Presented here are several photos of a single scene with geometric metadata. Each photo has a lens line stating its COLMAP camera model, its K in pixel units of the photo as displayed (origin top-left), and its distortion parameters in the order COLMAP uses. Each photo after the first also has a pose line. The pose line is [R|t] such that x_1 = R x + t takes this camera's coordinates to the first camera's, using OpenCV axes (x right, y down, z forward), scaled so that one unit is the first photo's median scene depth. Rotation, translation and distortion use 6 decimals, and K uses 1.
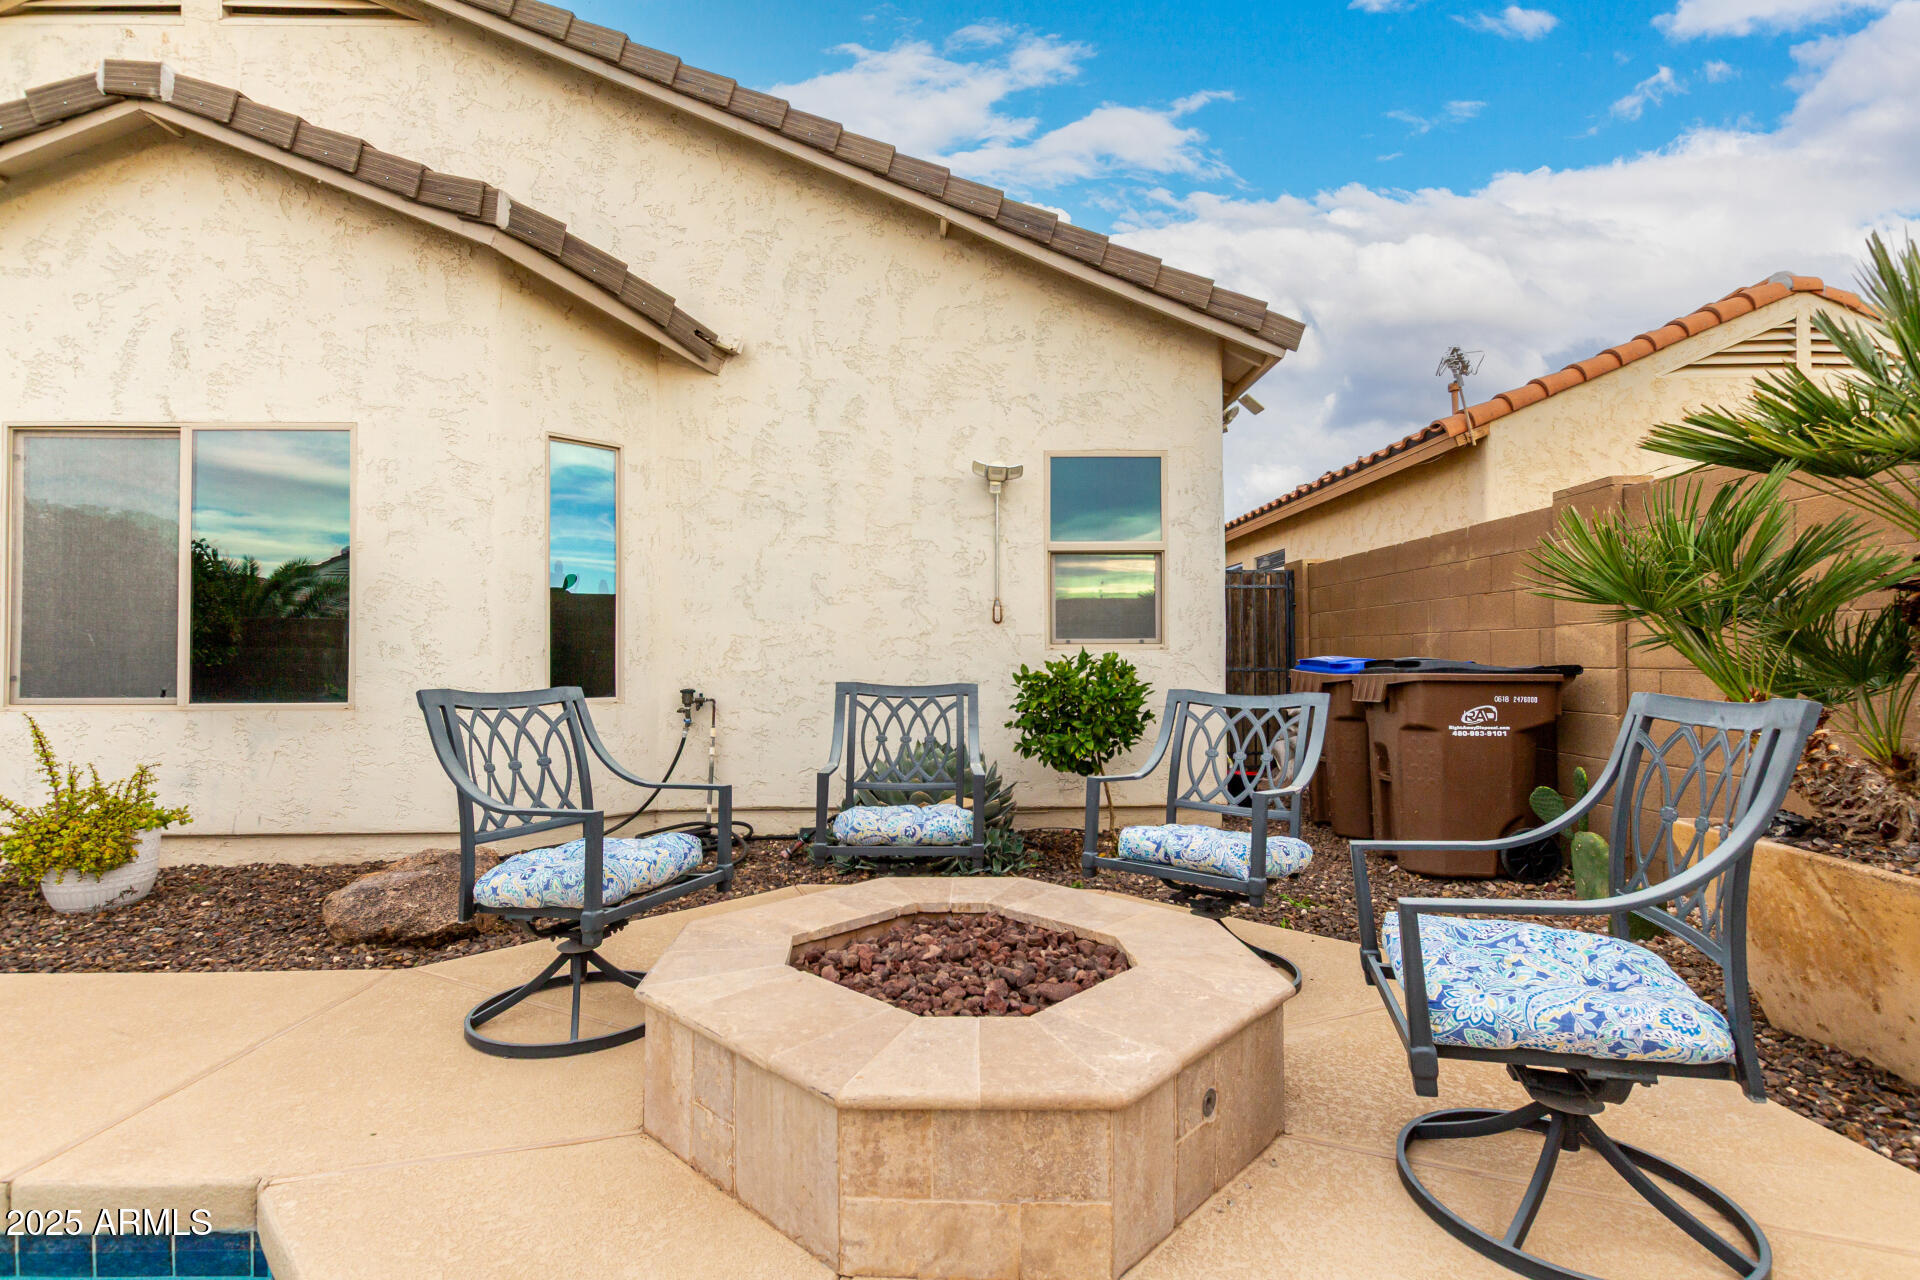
lens RADIAL K [[871.5, 0, 959.2], [0, 871.5, 640.8], [0, 0, 1]] dist [0.003066, -0.001468]
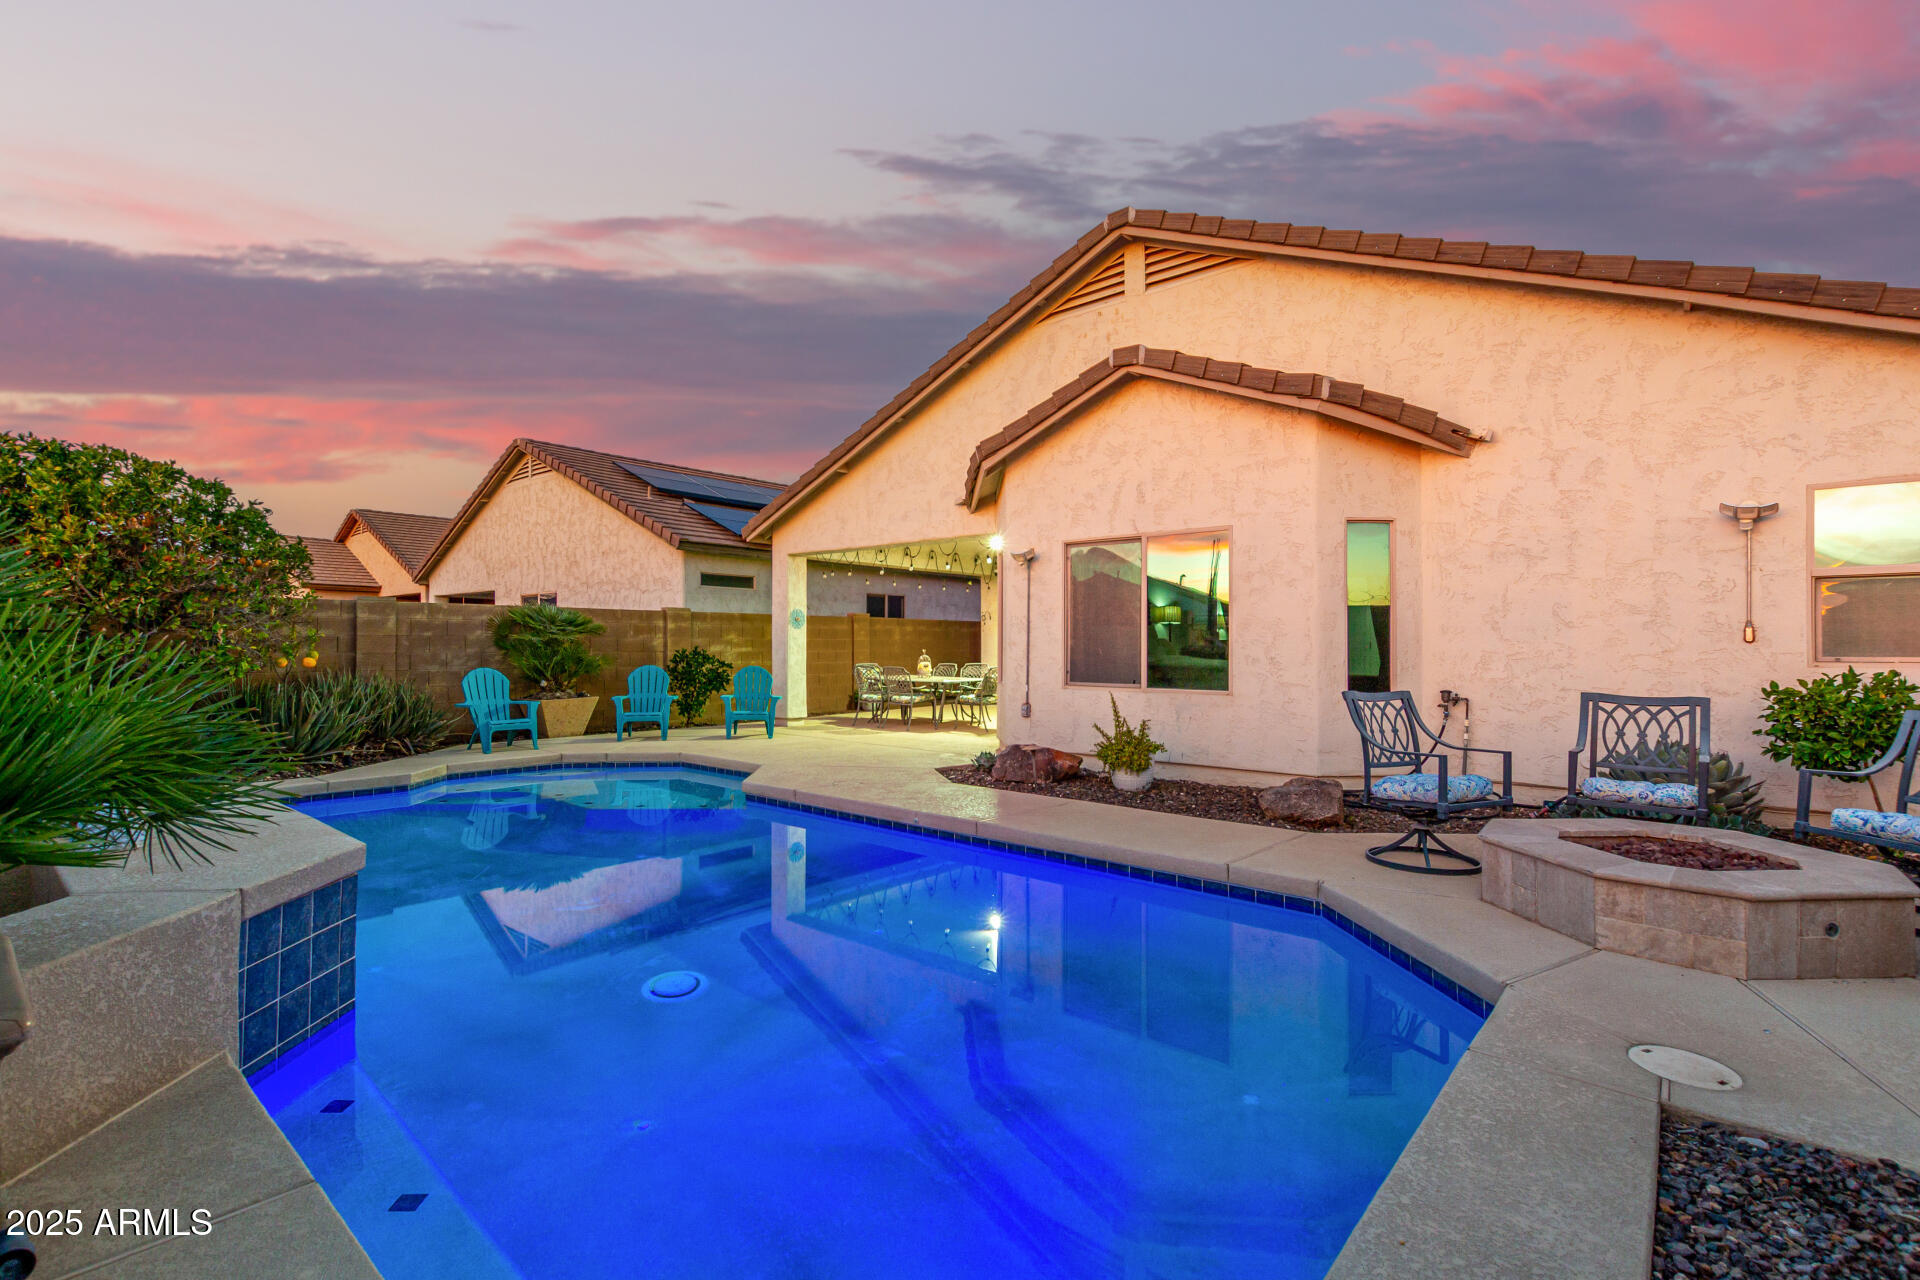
lens RADIAL K [[871.5, 0, 965.6], [0, 871.5, 640.1], [0, 0, 1]] dist [0.003066, -0.001468]
pose [[0.739888, 0.000131, -0.672730, 0.059353], [0.007847, 0.999930, 0.008826, -0.046201], [0.672684, -0.011809, 0.739835, -0.582934]]
